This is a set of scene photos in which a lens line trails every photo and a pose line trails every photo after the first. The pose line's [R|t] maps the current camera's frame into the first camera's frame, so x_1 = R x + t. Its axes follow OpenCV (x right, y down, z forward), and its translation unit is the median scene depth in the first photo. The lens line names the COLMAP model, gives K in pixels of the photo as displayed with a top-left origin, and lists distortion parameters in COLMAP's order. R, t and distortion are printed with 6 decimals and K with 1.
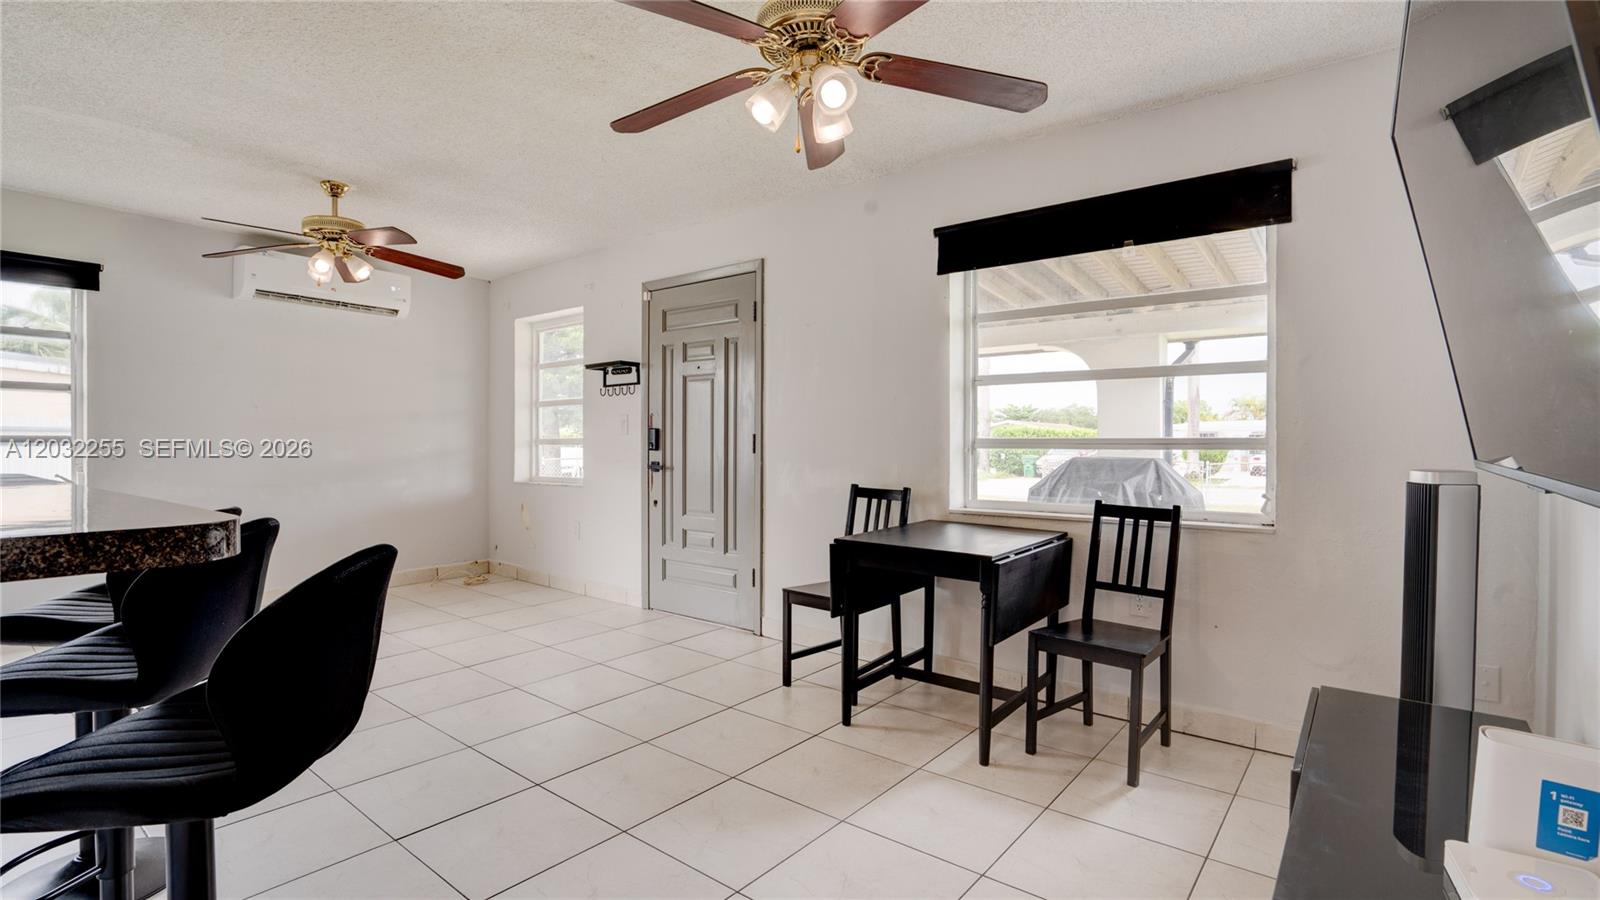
lens RADIAL K [[779.7, 0, 800.0], [0, 779.7, 450.0], [0, 0, 1]] dist [-0.002238, -0.000069]
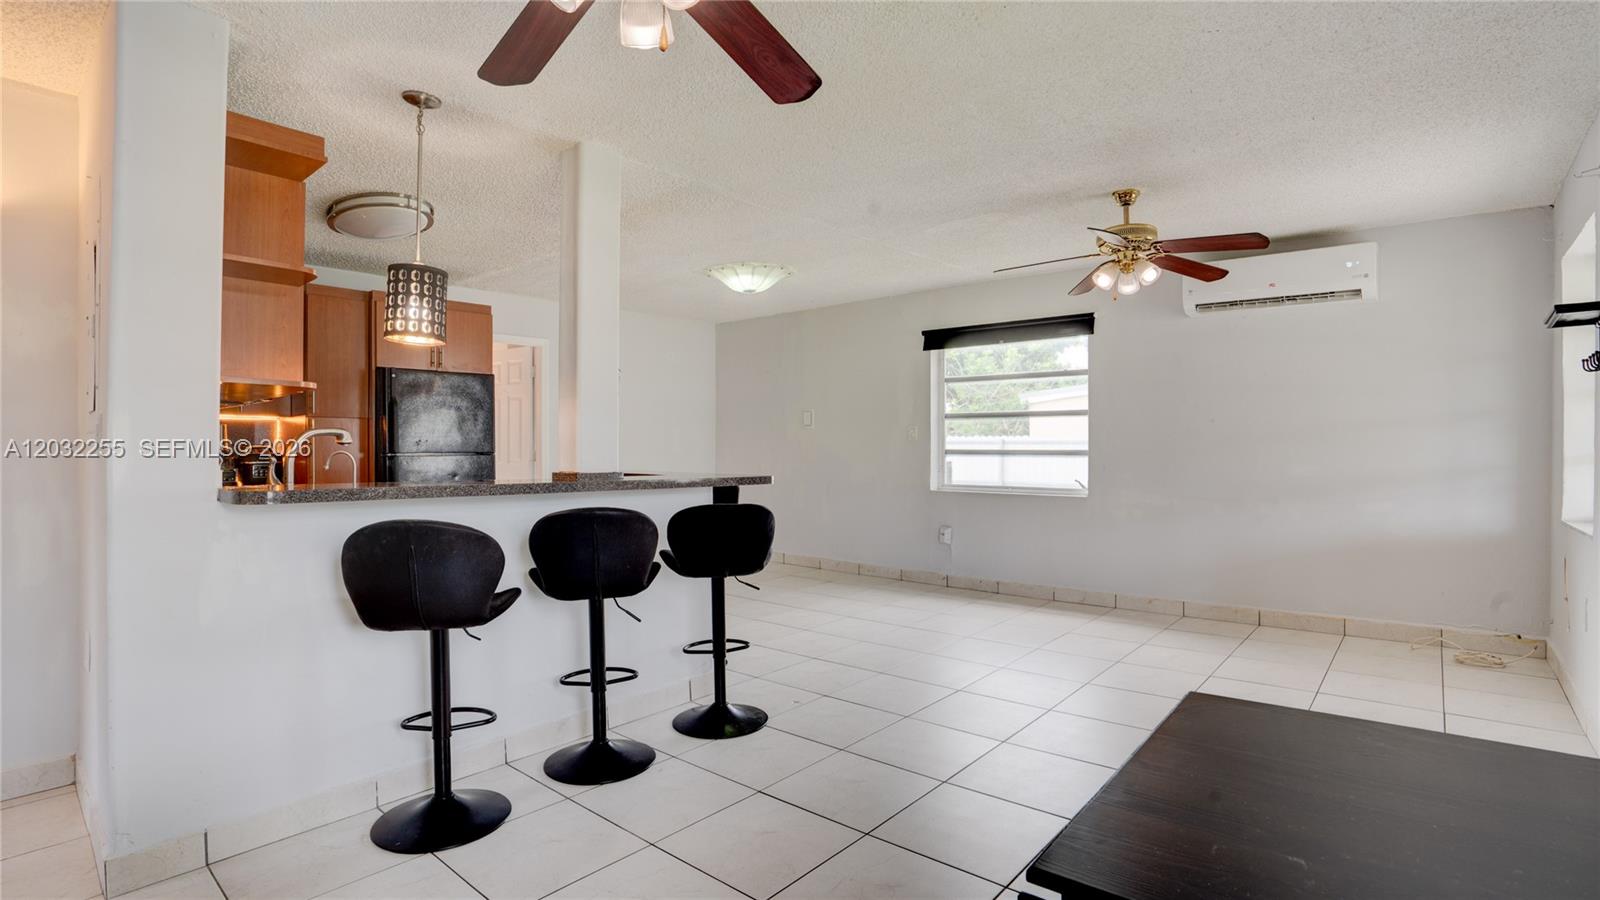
lens RADIAL K [[779.7, 0, 800.0], [0, 779.7, 450.0], [0, 0, 1]] dist [-0.002238, -0.000069]
pose [[0.013187, -0.008382, -0.999878, 0.309659], [-0.014446, 0.999859, -0.008573, 0.000739], [0.999809, 0.014558, 0.013064, 0.462063]]
